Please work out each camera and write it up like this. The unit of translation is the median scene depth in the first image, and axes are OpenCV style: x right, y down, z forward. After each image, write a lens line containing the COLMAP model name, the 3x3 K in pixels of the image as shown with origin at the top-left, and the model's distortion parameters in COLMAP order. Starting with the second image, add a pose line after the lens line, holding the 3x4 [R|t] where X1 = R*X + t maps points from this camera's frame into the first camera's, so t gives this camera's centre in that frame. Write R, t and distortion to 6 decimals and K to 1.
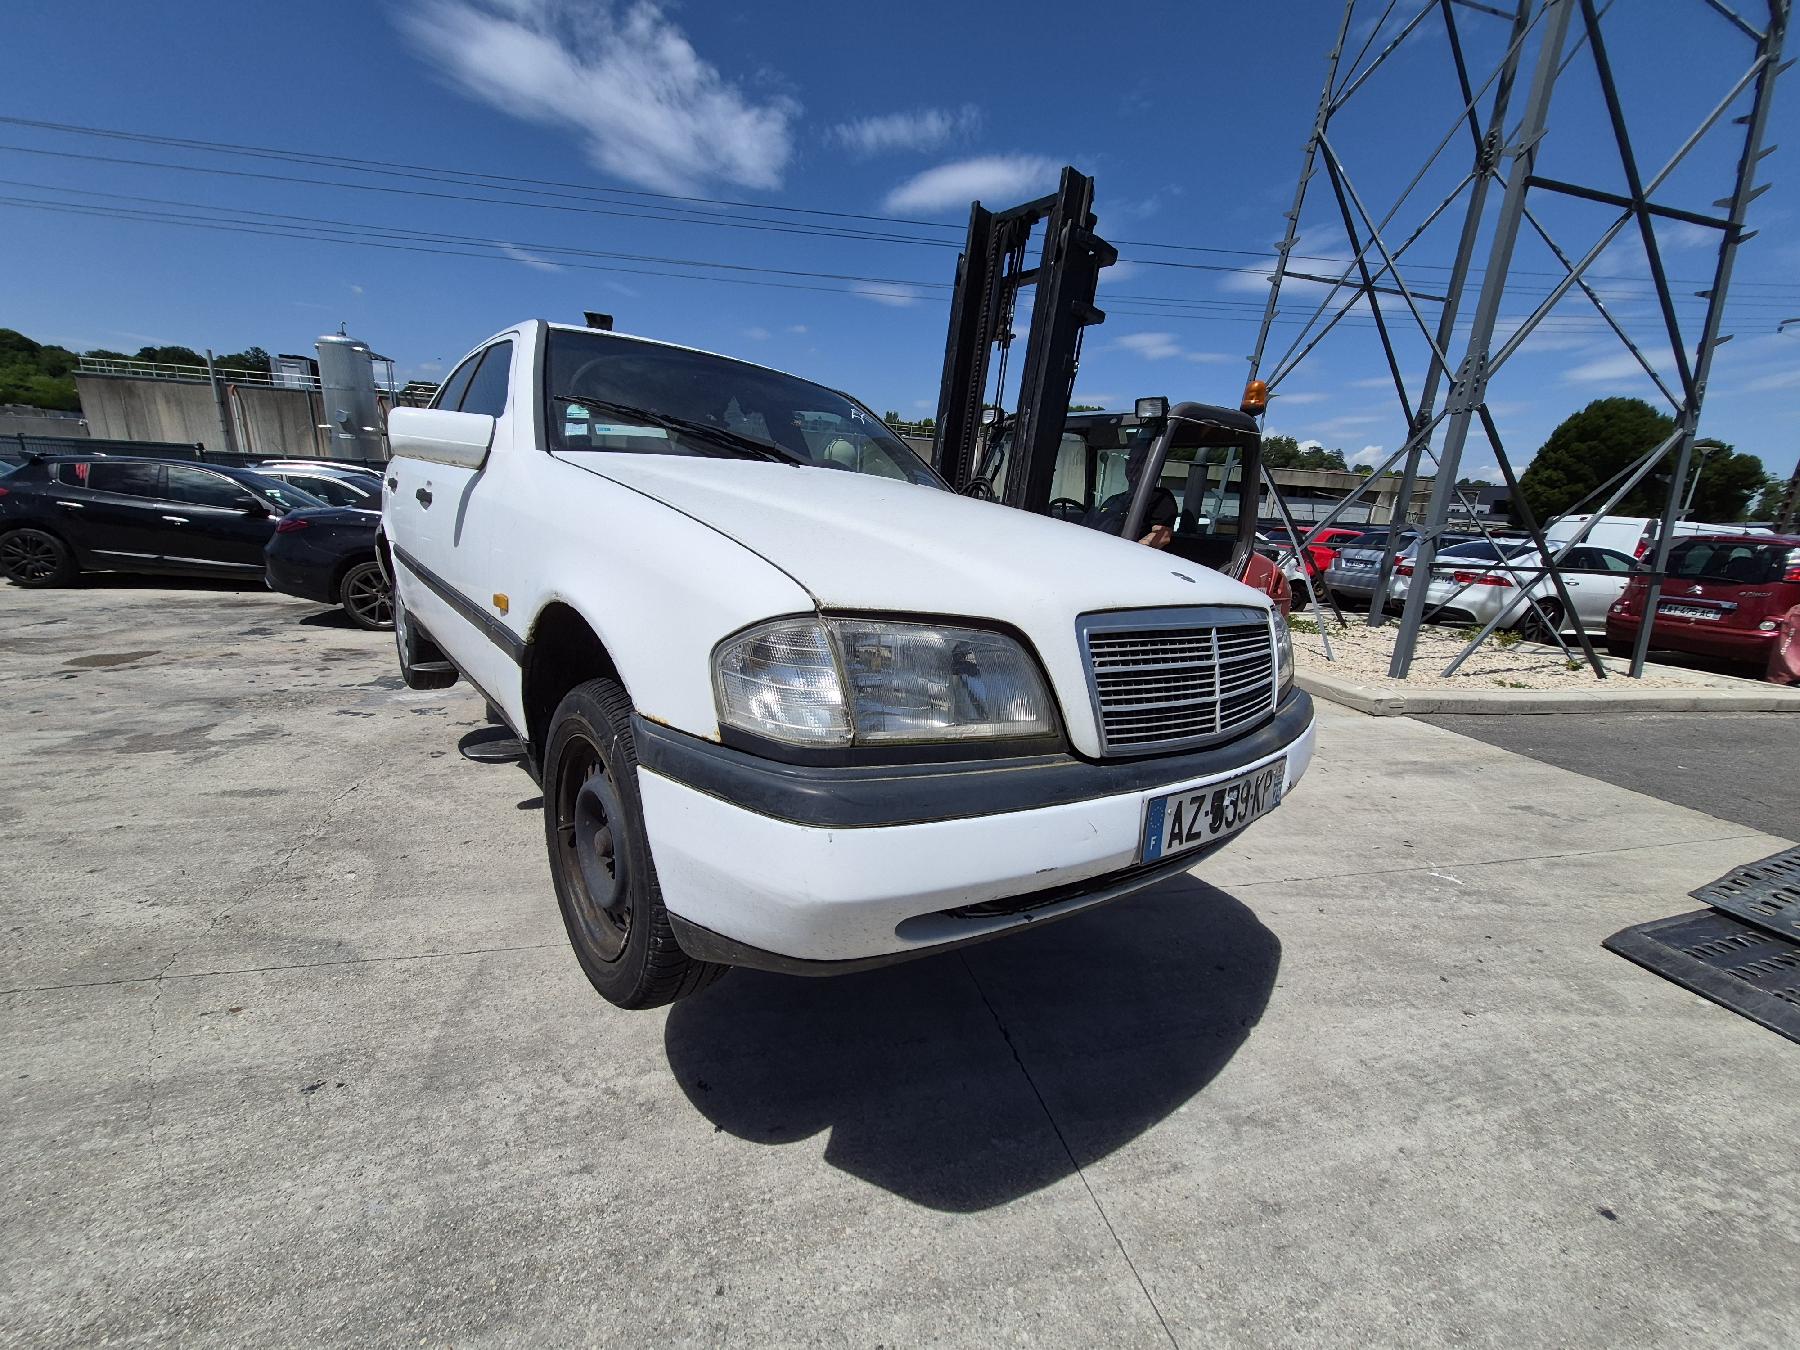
lens RADIAL K [[724.1, 0, 900.0], [0, 724.1, 675.0], [0, 0, 1]] dist [-0.006712, -0.000222]
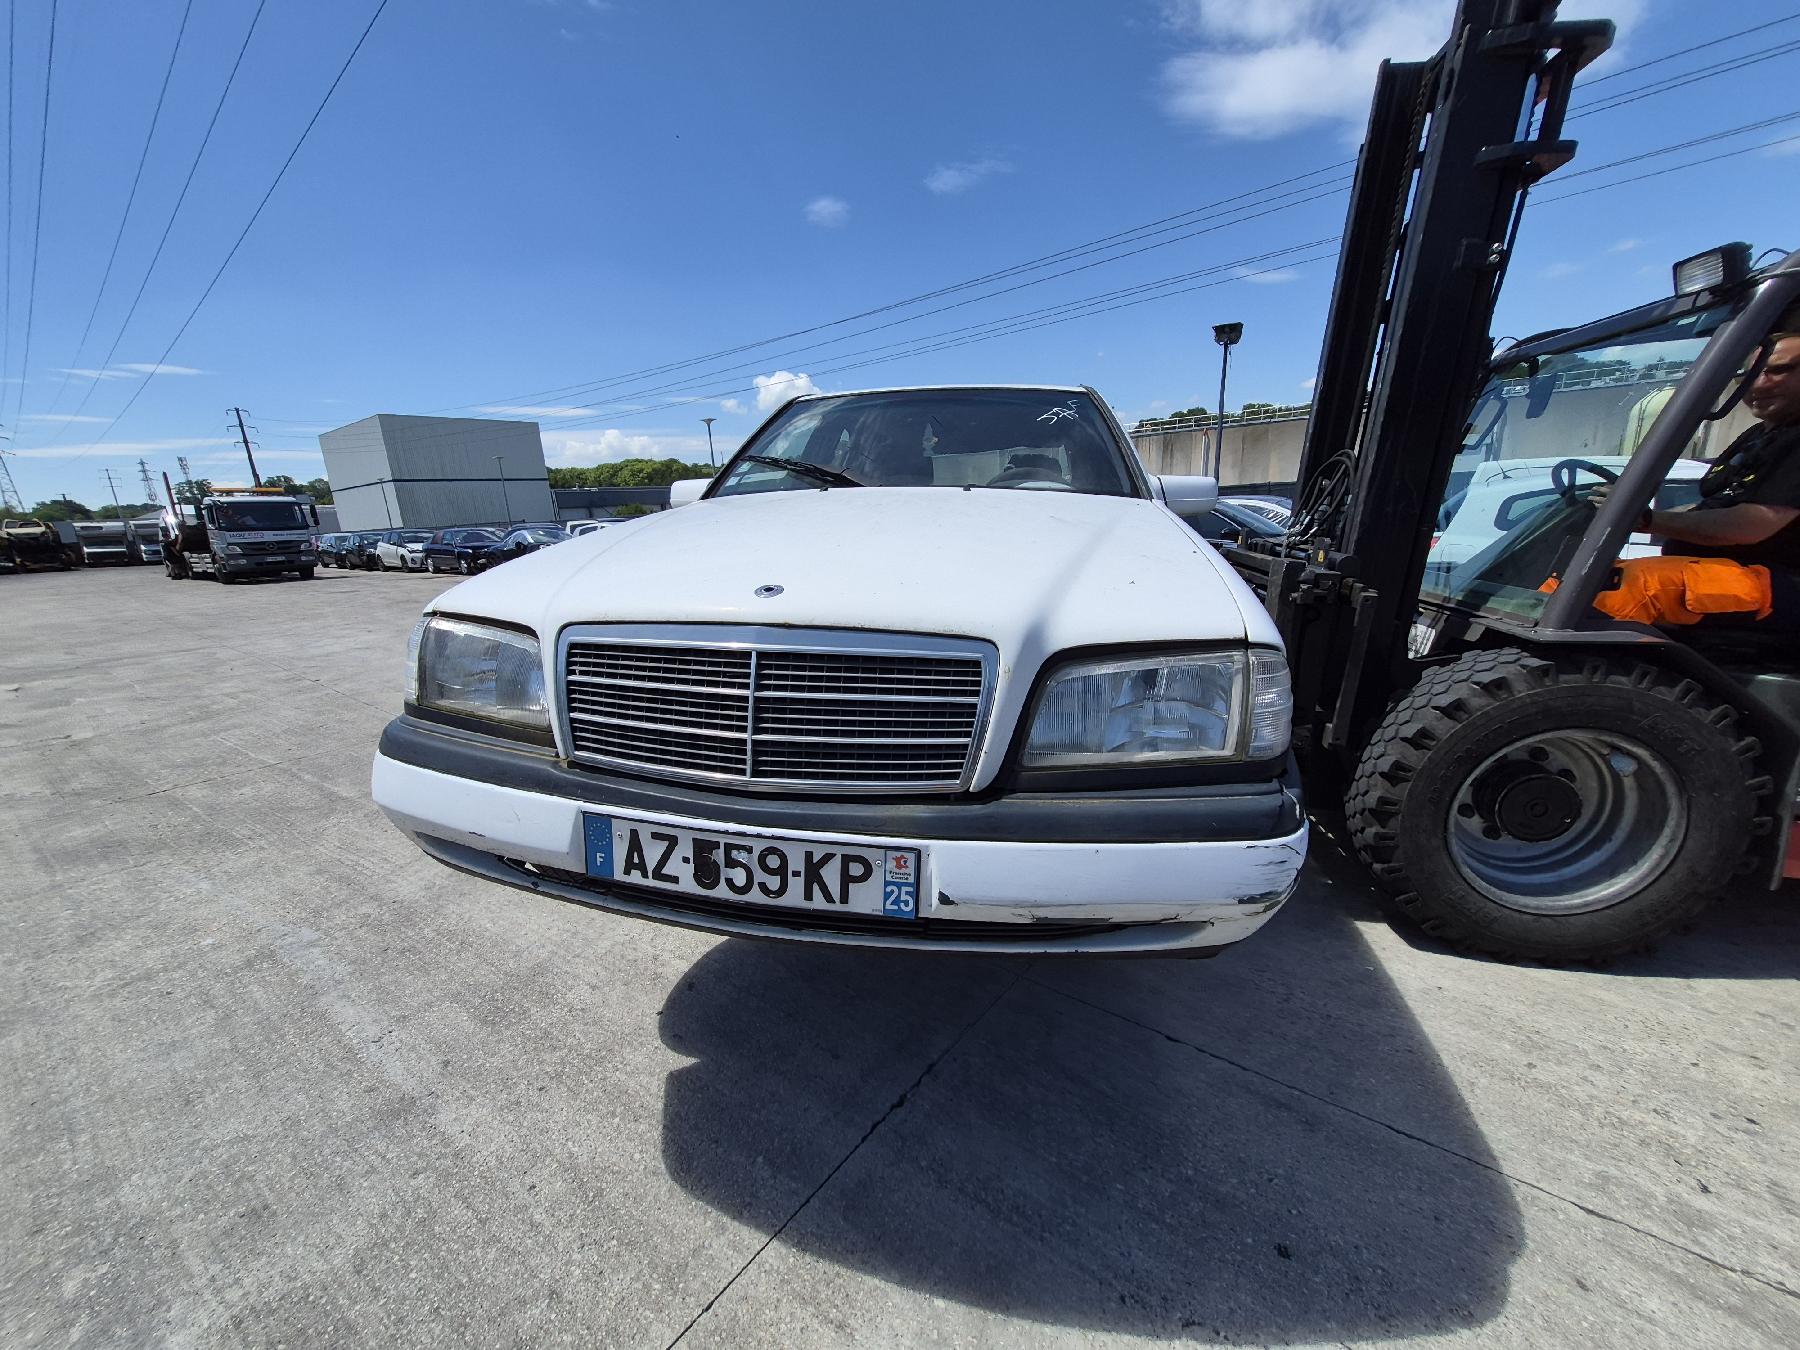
lens RADIAL K [[721.8, 0, 880.7], [0, 721.8, 661.7], [0, 0, 1]] dist [-0.017858, 0.000057]
pose [[0.587473, 0.080947, -0.805185, 1.066365], [-0.104717, 0.994223, 0.023549, -0.079351], [0.802440, 0.070482, 0.592555, 0.560252]]
